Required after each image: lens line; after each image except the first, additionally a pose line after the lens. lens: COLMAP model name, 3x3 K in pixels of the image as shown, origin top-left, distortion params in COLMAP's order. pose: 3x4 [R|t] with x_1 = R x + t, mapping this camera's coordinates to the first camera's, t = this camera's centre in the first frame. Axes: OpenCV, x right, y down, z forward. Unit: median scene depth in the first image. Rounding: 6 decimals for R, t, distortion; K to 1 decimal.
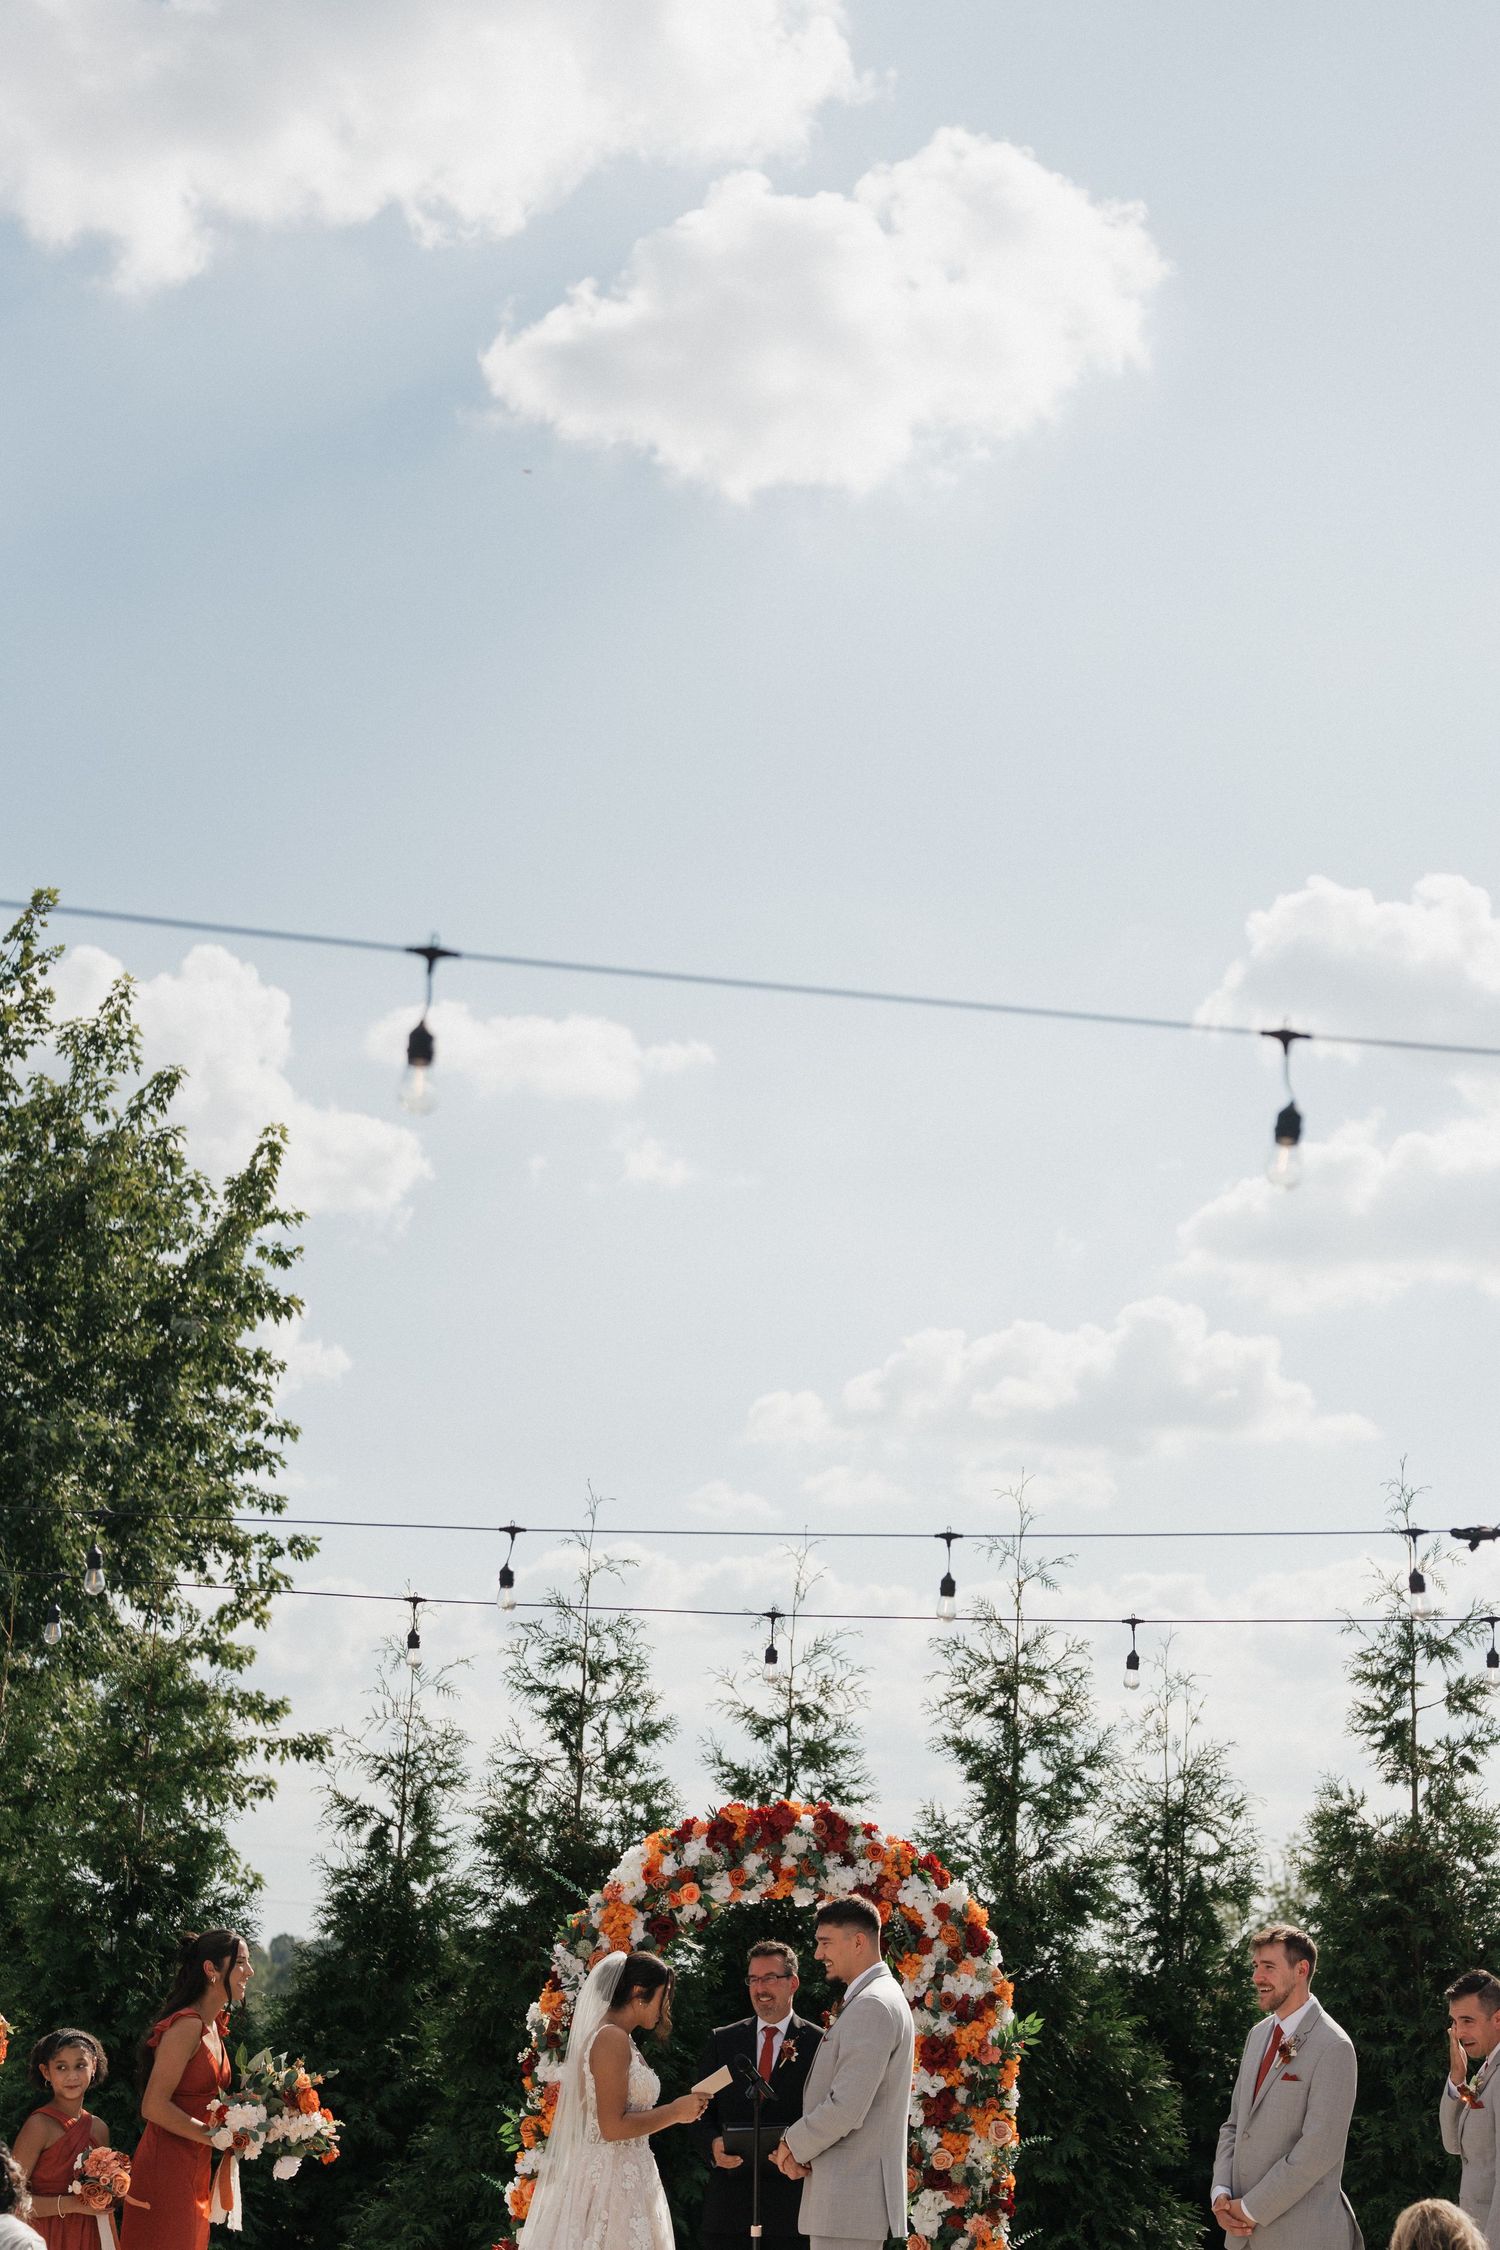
lens RADIAL K [[3207.3, 0, 750.0], [0, 3207.3, 1125.0], [0, 0, 1]] dist [-0.020271, -0.003179]
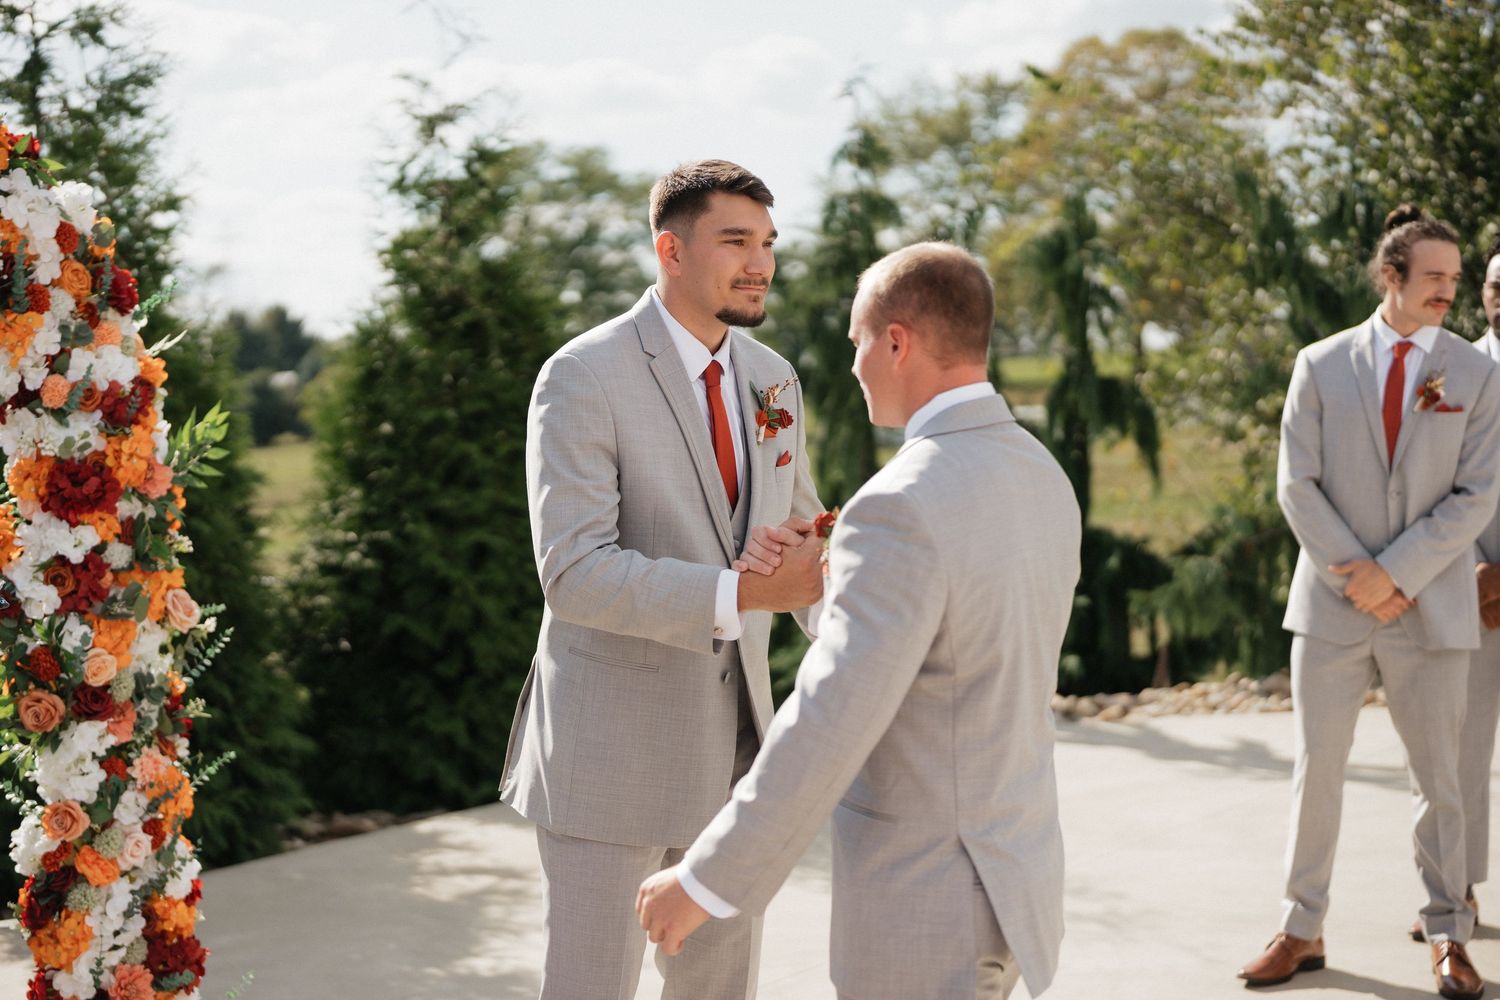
lens RADIAL K [[2191.2, 0, 728.5], [0, 2191.2, 470.7], [0, 0, 1]] dist [-0.003280, 0.051165]
pose [[0.595959, -0.080840, 0.798935, -0.135017], [-0.153981, 0.964953, 0.212499, 0.144552], [-0.788113, -0.249661, 0.562625, 0.533075]]
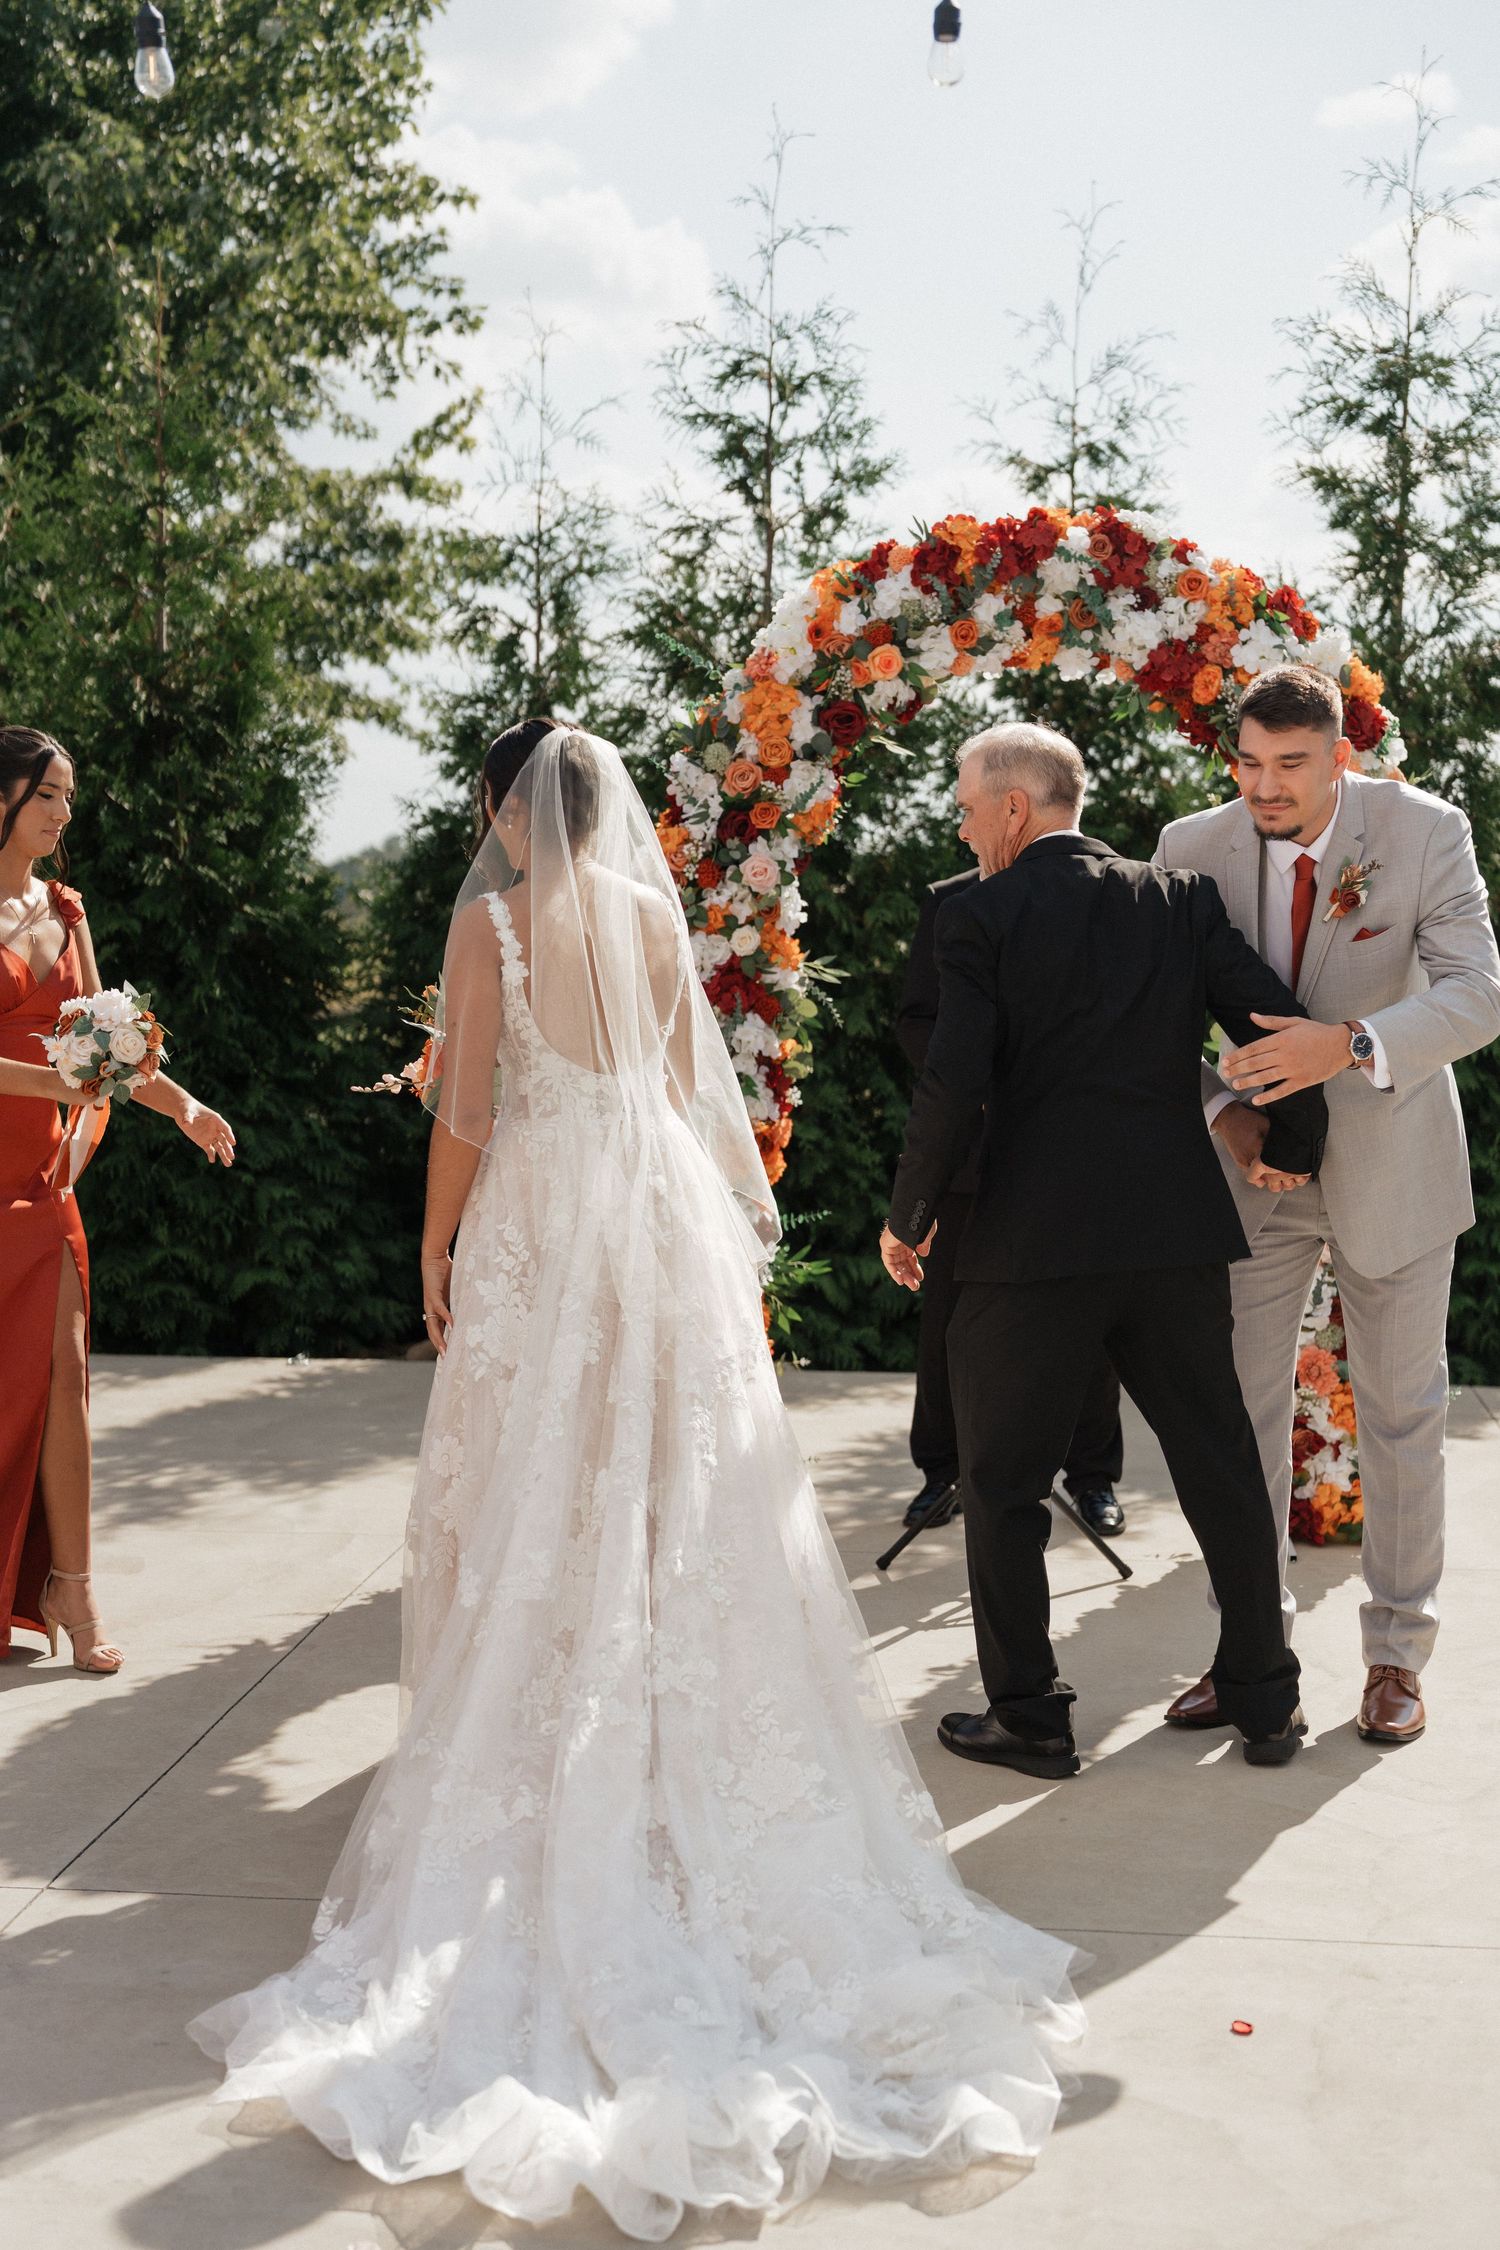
lens RADIAL K [[3228.9, 0, 749.1], [0, 3228.9, 1145.3], [0, 0, 1]] dist [-0.008588, 0.123672]
pose [[0.994590, -0.017272, -0.102432, 0.012774], [0.051053, 0.940047, 0.337201, 0.091191], [0.090466, -0.340606, 0.935844, 0.303738]]
